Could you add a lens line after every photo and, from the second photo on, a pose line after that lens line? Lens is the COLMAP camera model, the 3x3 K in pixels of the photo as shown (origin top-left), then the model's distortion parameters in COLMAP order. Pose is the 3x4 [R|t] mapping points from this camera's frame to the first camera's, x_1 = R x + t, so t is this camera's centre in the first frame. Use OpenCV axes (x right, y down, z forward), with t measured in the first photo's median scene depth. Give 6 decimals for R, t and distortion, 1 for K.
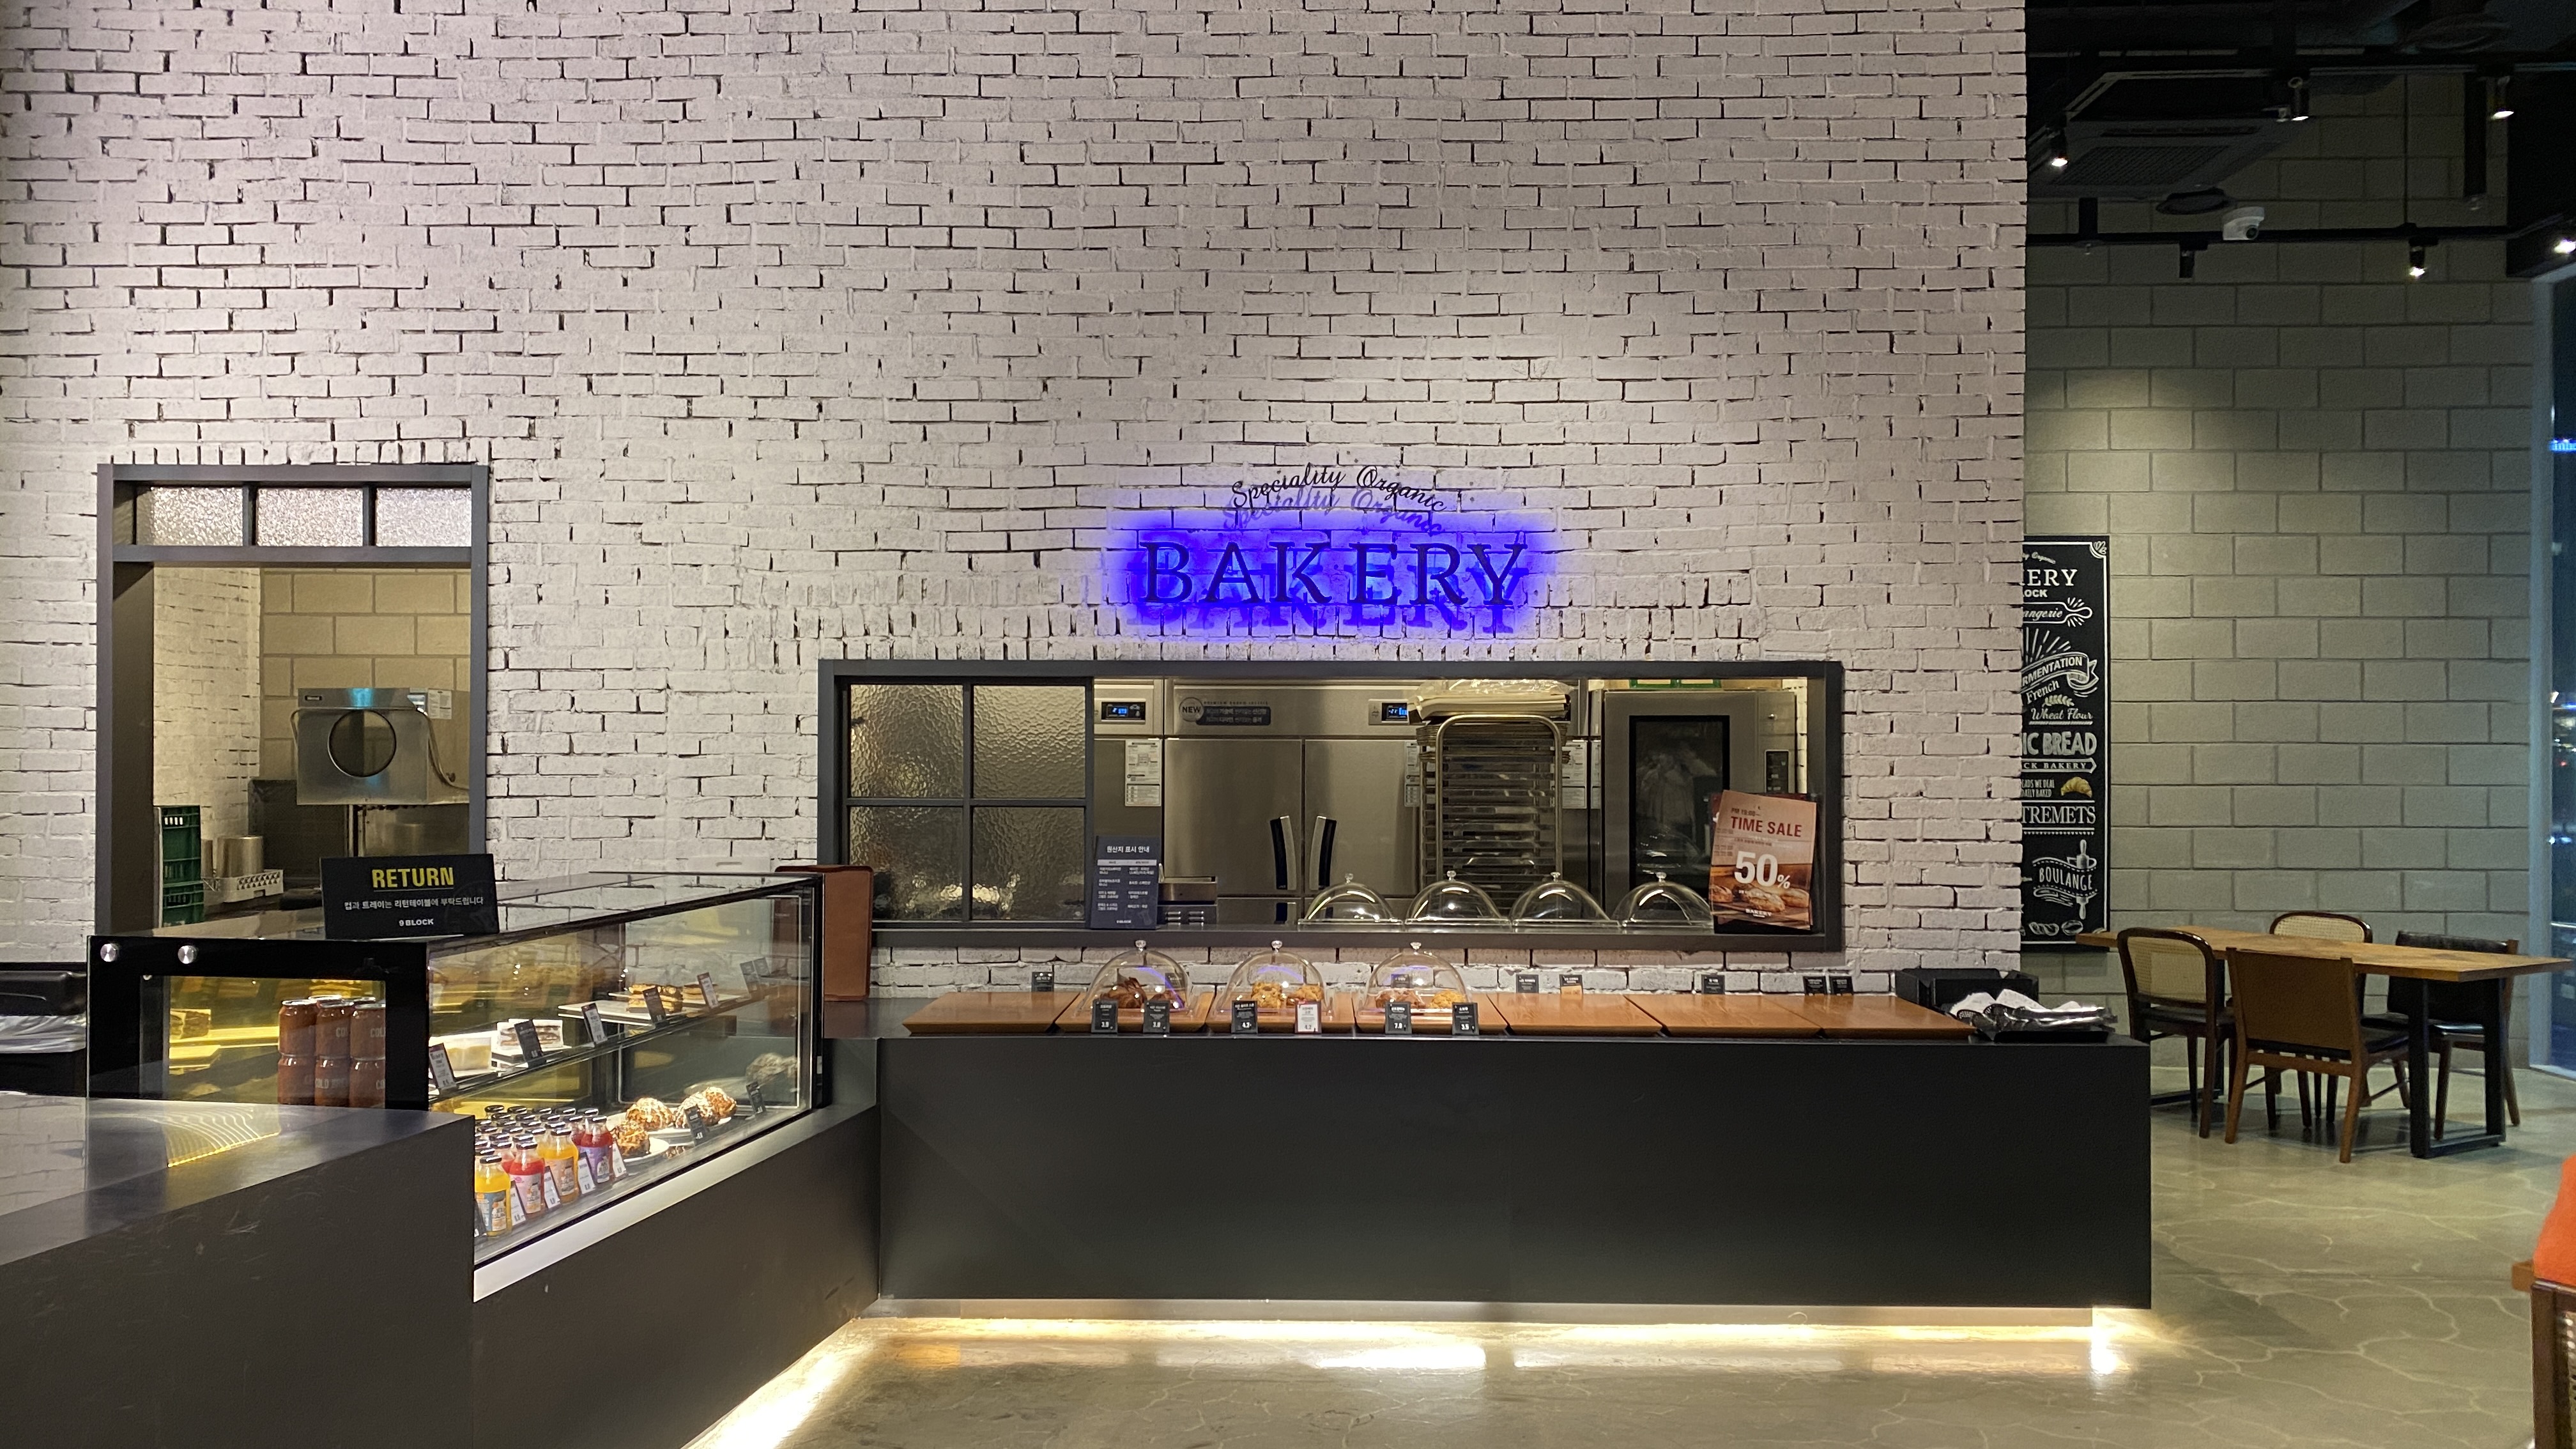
lens RADIAL K [[1925.9, 0, 1294.2], [0, 1925.9, 736.6], [0, 0, 1]] dist [0.073863, -0.088545]
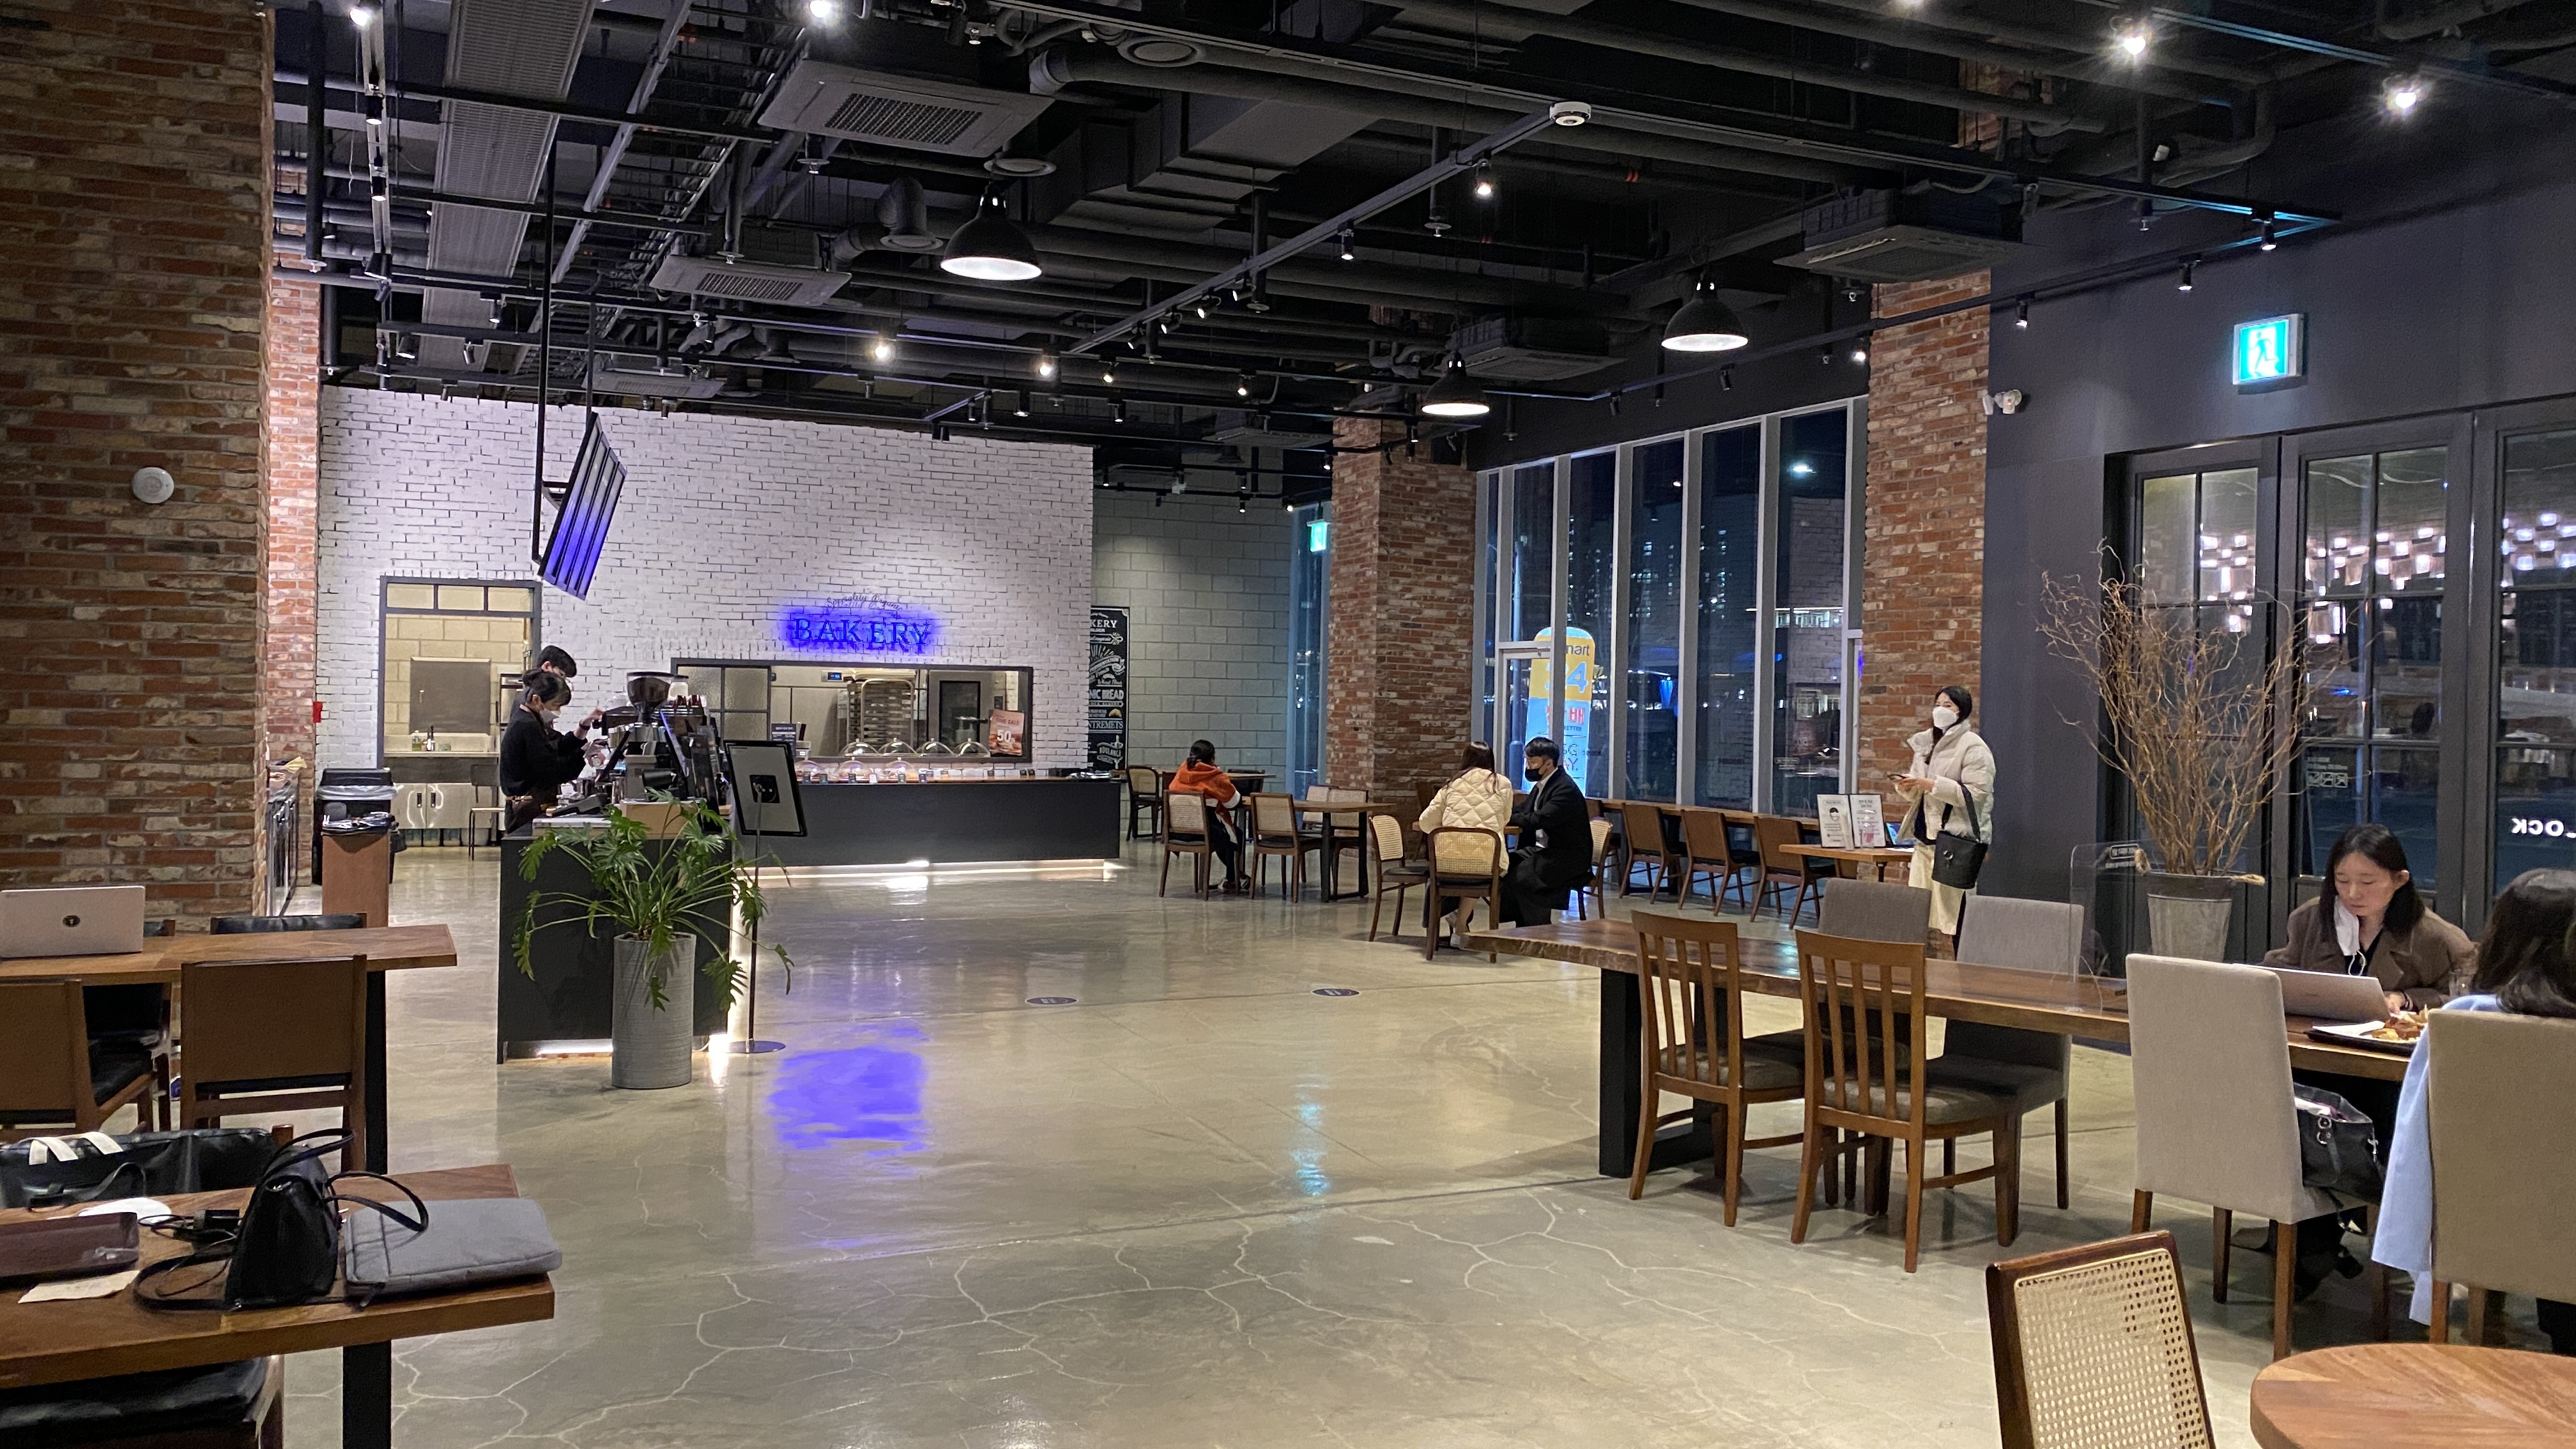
lens RADIAL K [[1925.9, 0, 1294.2], [0, 1925.9, 736.6], [0, 0, 1]] dist [0.073863, -0.088545]
pose [[0.901299, 0.005061, 0.433167, -0.636444], [-0.018037, 0.999503, 0.025852, -0.014883], [-0.432821, -0.031113, 0.900943, -1.842832]]
